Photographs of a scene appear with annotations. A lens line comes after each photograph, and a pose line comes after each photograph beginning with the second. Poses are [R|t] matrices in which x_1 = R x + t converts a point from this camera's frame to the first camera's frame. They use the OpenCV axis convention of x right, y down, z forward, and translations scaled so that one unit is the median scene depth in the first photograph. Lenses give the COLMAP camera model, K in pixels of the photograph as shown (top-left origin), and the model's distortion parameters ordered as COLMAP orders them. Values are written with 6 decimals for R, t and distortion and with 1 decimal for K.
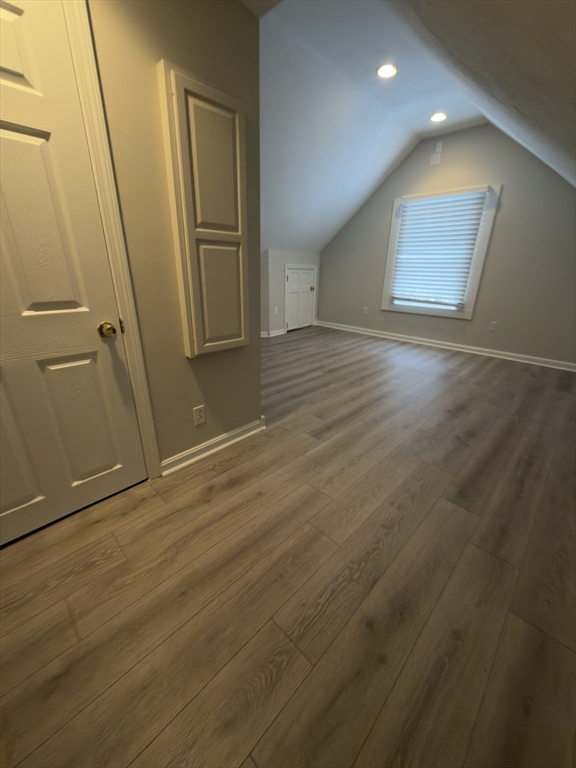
lens RADIAL K [[306.5, 0, 288.3], [0, 306.5, 385.0], [0, 0, 1]] dist [0.000553, 0.000844]
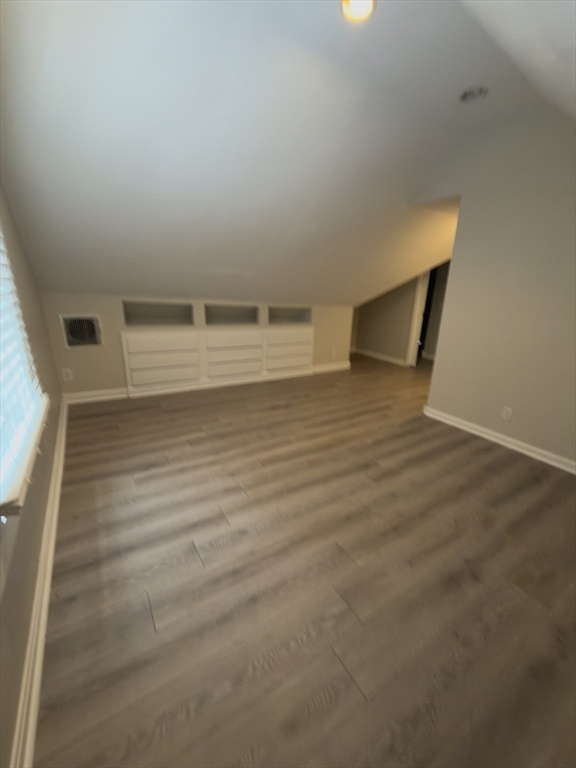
lens RADIAL K [[306.5, 0, 288.3], [0, 306.5, 385.0], [0, 0, 1]] dist [0.000553, 0.000844]
pose [[-0.973334, -0.116320, 0.197714, 0.189960], [0.034494, 0.777883, 0.627462, -0.611813], [-0.226785, 0.617550, -0.753127, 1.424958]]
